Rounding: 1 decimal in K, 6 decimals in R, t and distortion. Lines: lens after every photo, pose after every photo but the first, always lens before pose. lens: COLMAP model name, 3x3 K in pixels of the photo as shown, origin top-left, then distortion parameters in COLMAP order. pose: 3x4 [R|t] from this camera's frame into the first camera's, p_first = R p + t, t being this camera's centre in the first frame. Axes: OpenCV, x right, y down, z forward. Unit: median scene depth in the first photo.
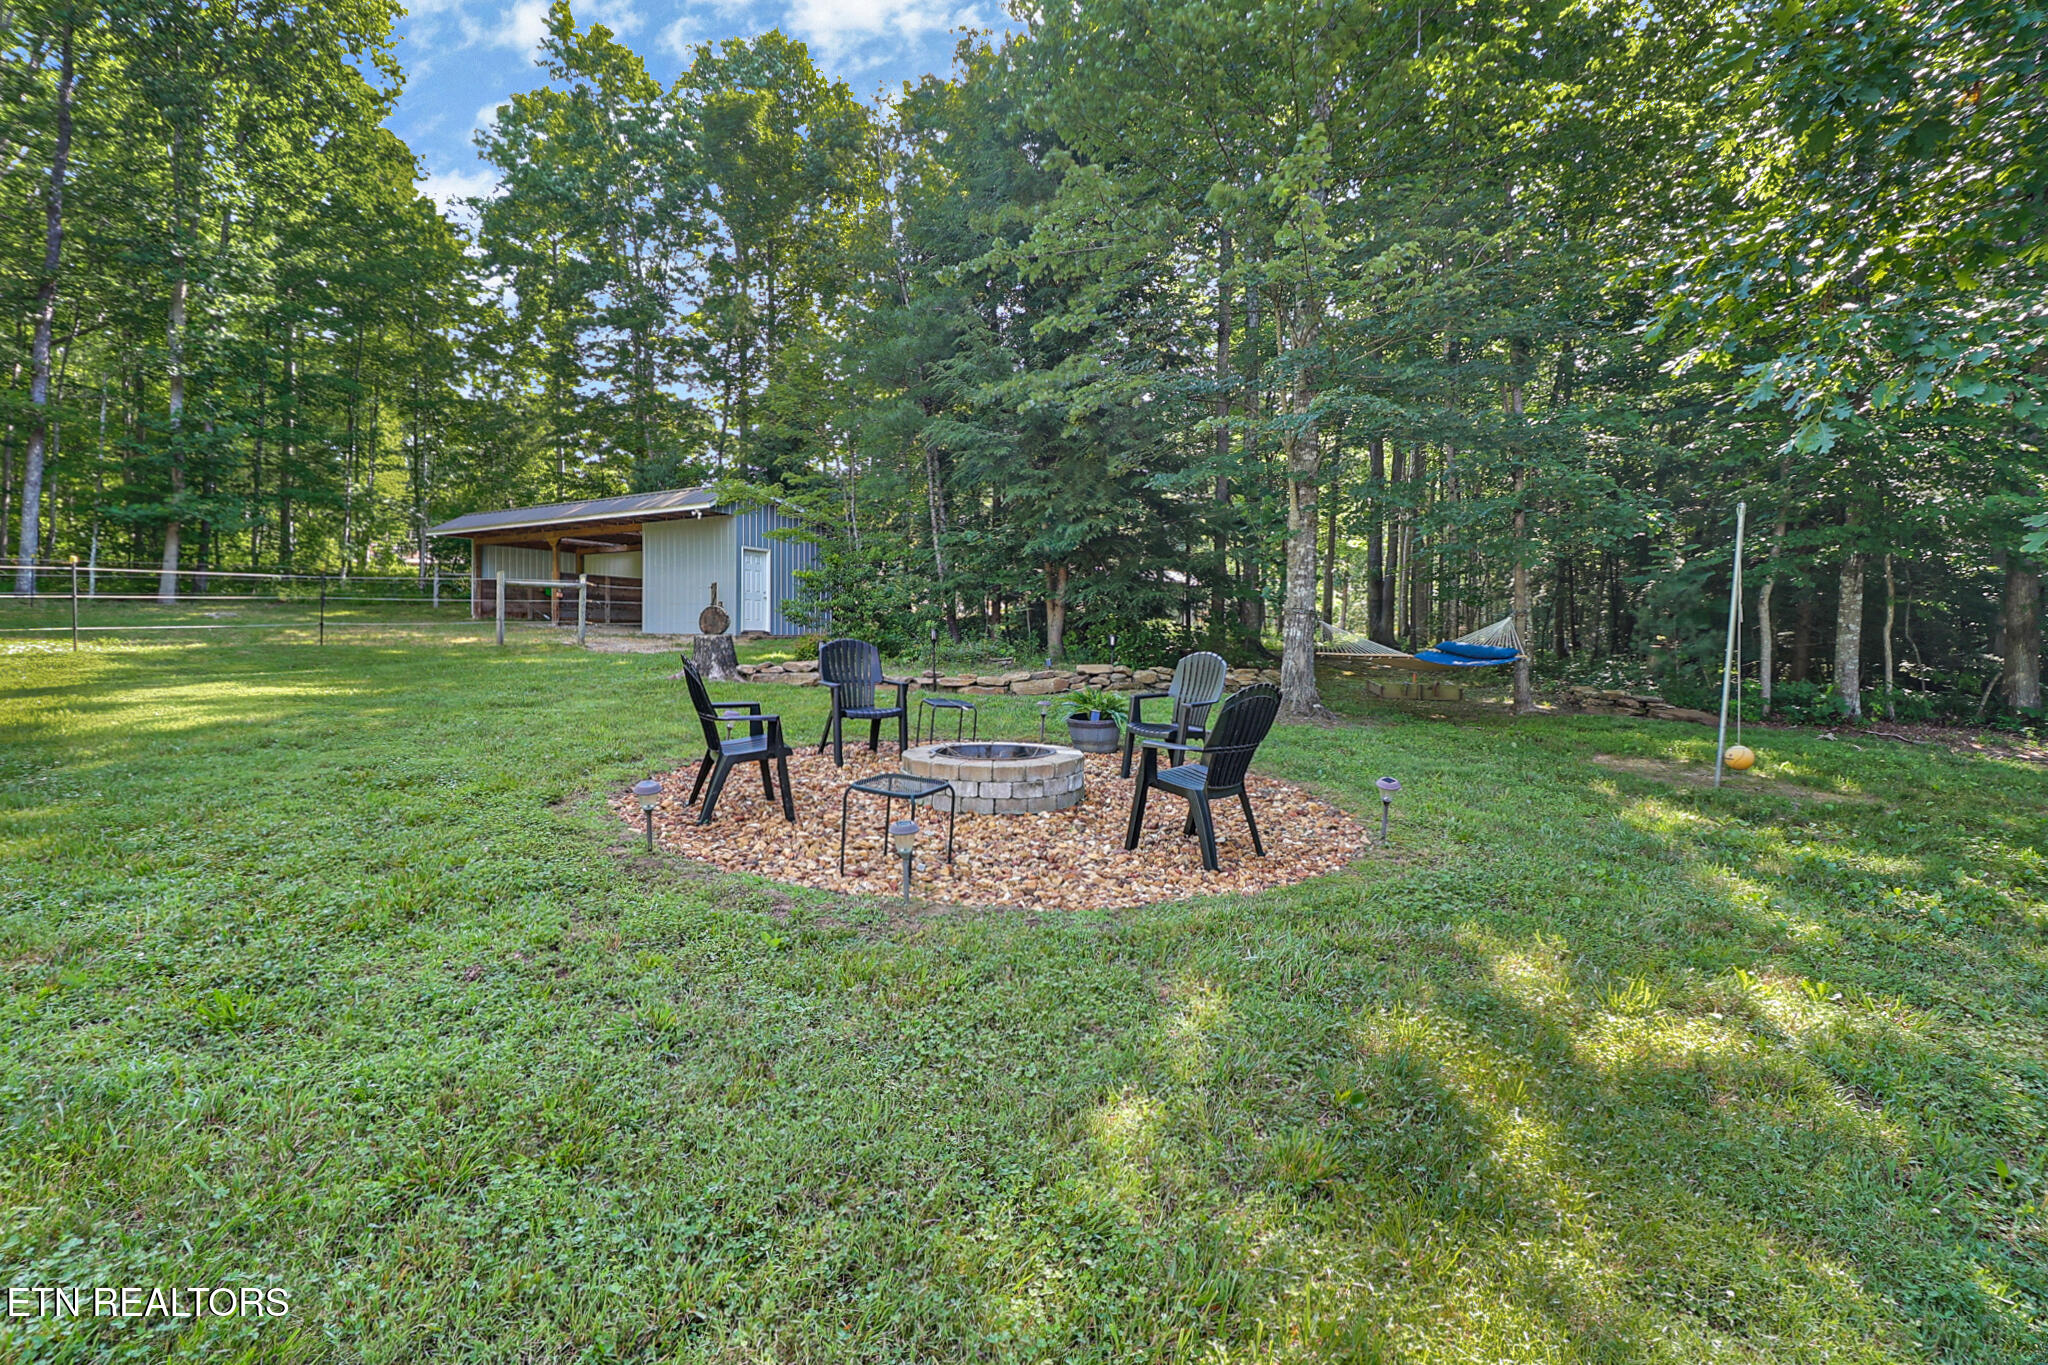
lens RADIAL K [[942.9, 0, 999.9], [0, 942.9, 654.0], [0, 0, 1]] dist [-0.003857, -0.010301]
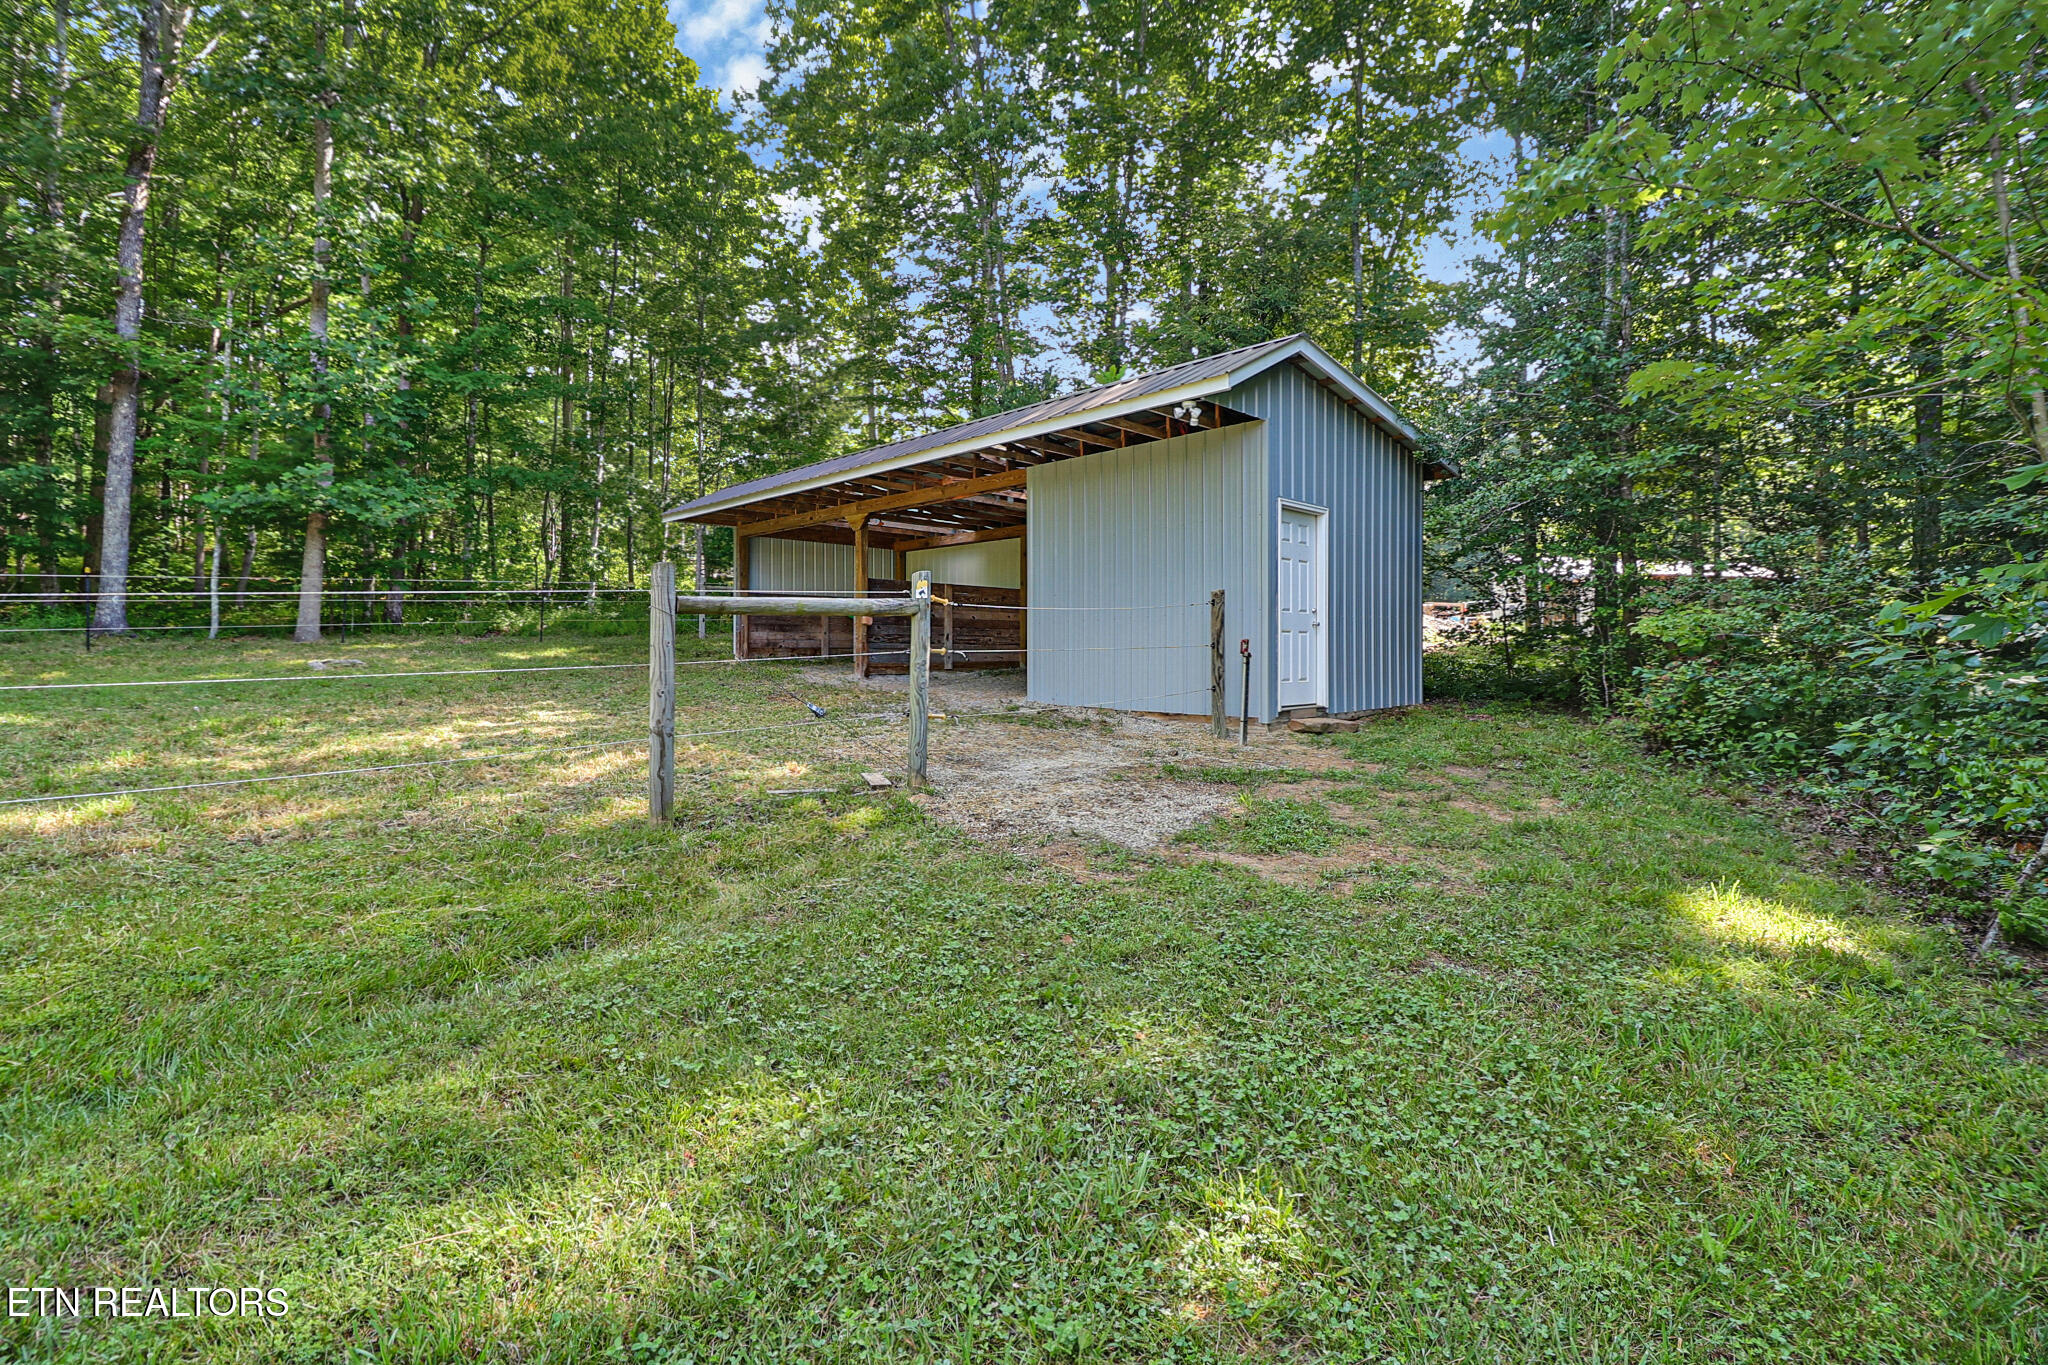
lens RADIAL K [[942.9, 0, 999.9], [0, 942.9, 654.0], [0, 0, 1]] dist [-0.003857, -0.010301]
pose [[0.953921, -0.002154, -0.300050, -0.240168], [-0.000742, 0.999954, -0.009537, -0.039864], [0.300057, 0.009320, 0.953876, 0.523242]]
